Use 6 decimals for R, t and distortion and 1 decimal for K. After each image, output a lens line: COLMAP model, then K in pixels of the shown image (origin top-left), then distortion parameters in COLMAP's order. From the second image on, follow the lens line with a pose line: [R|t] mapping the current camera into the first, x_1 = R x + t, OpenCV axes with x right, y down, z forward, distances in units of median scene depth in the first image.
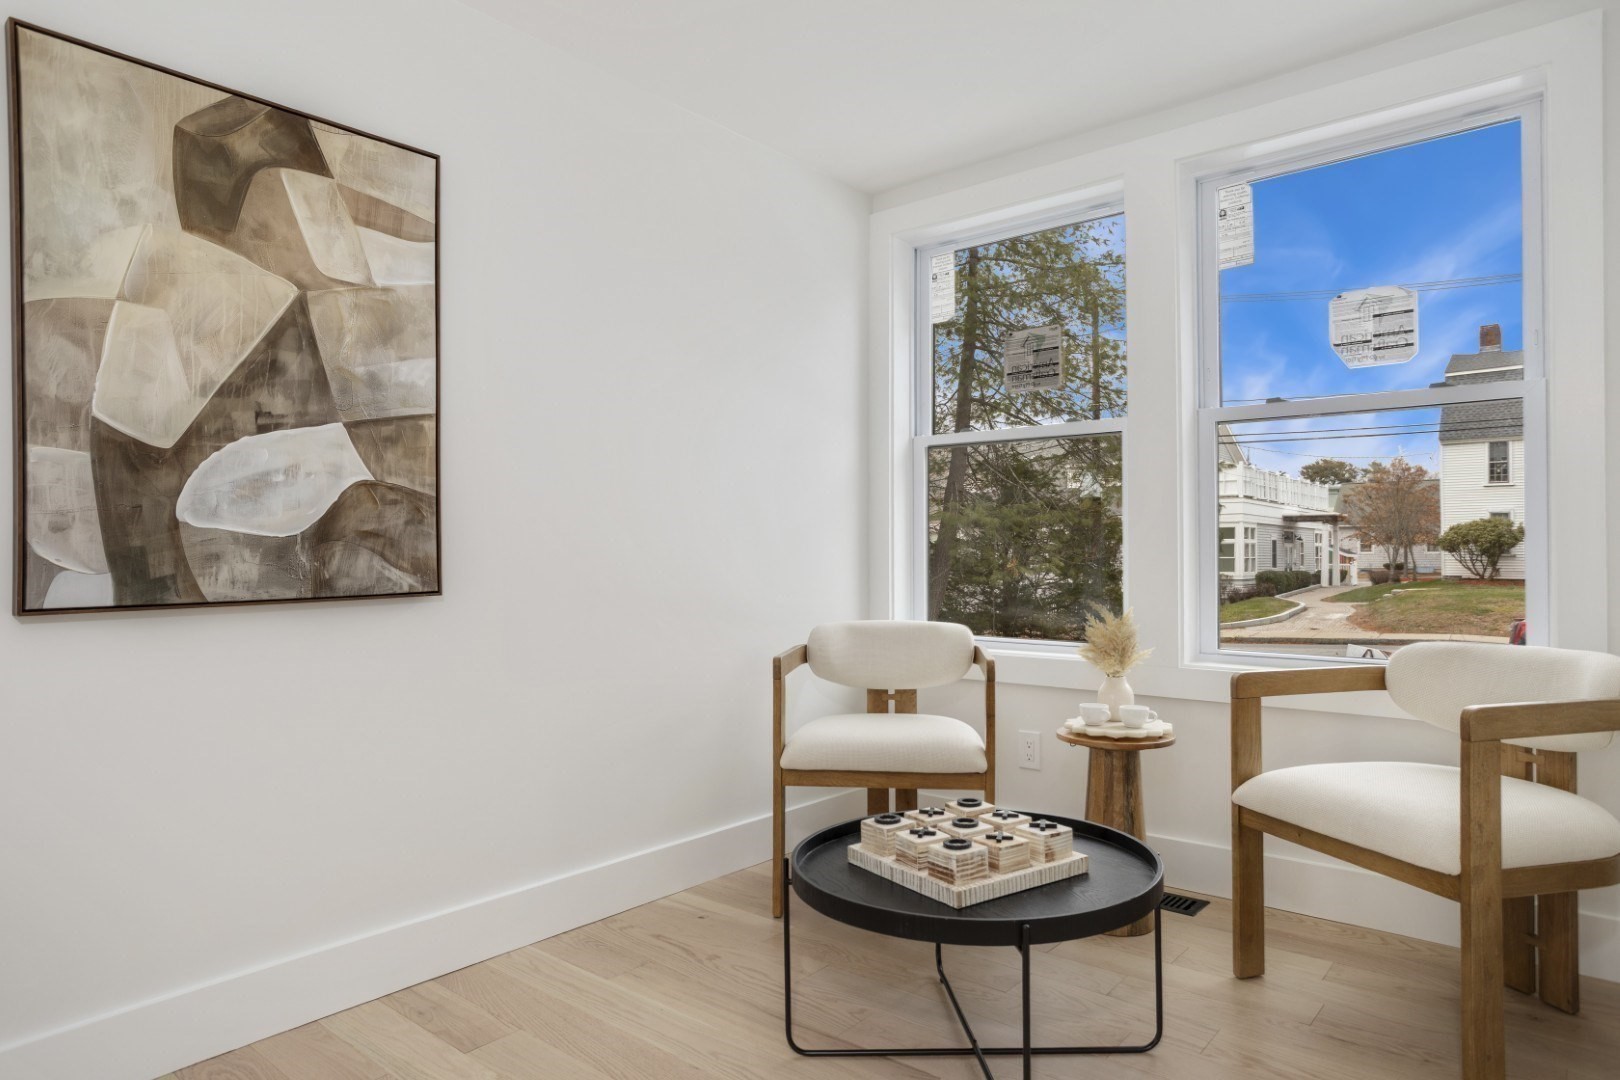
lens RADIAL K [[969.8, 0, 810.0], [0, 969.8, 540.0], [0, 0, 1]] dist [-0.005387, -0.000426]
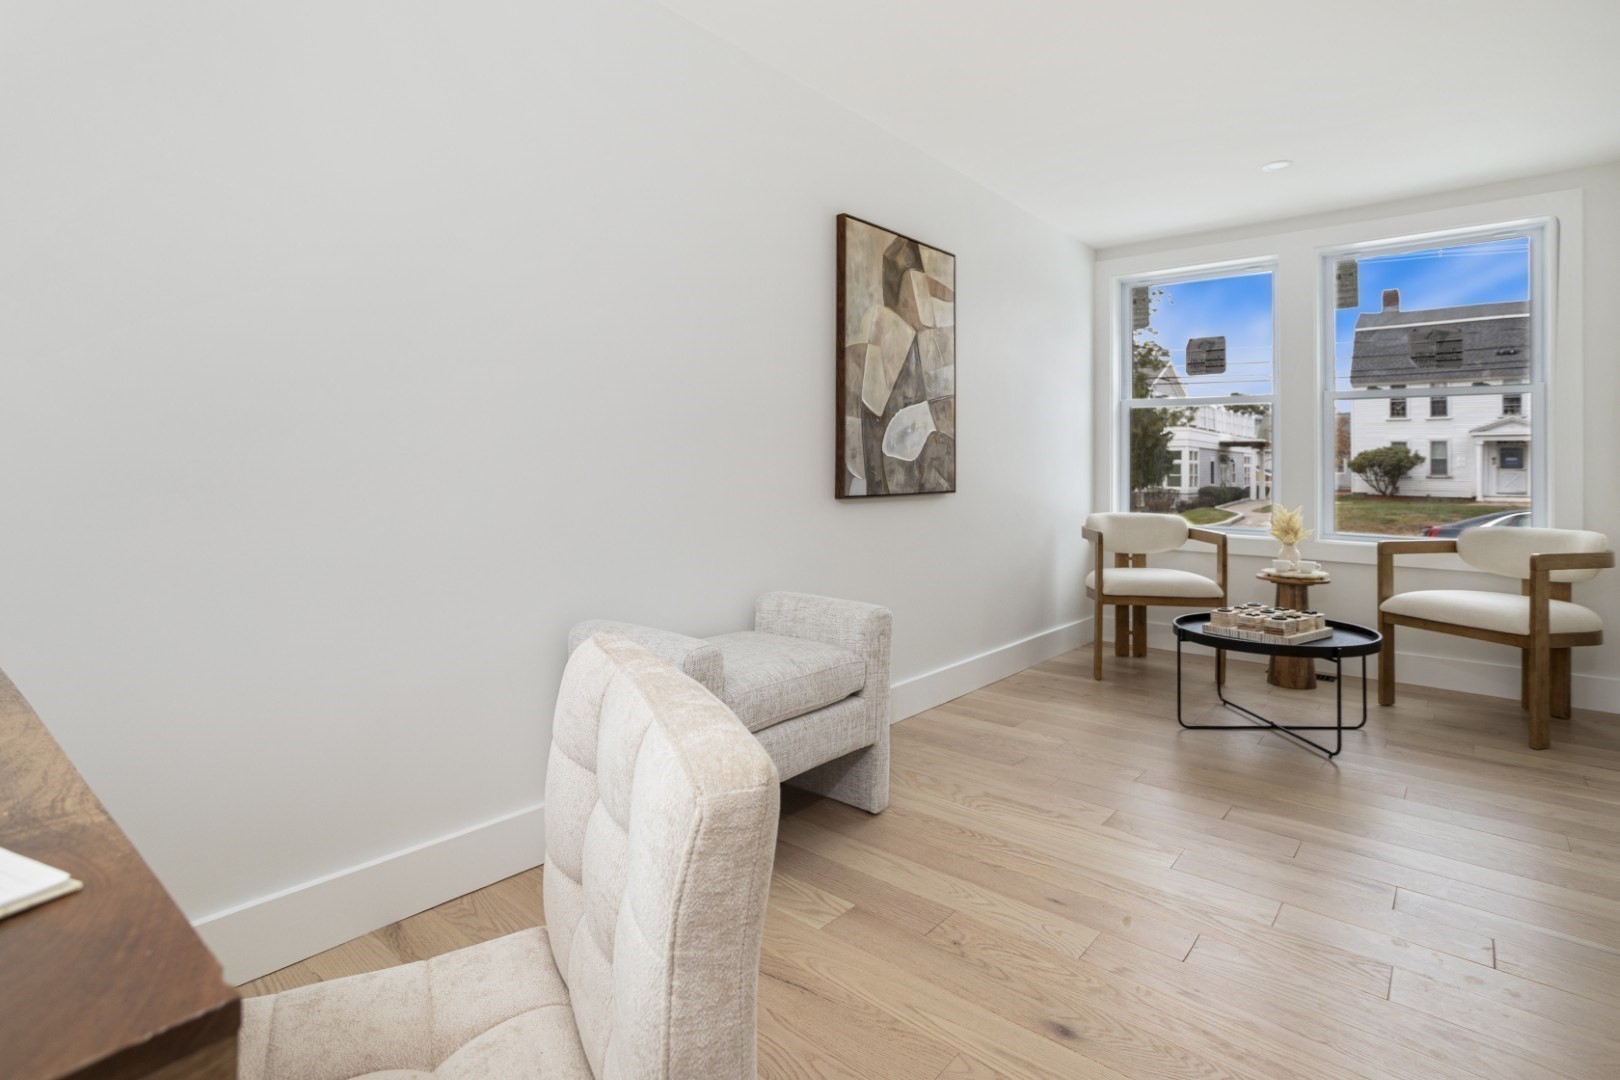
lens RADIAL K [[801.3, 0, 802.2], [0, 801.3, 449.8], [0, 0, 1]] dist [-0.059307, 0.032651]
pose [[0.999587, 0.013819, -0.025216, -0.629923], [-0.014002, 0.999877, -0.007094, -0.009796], [0.025115, 0.007444, 0.999657, -0.523016]]
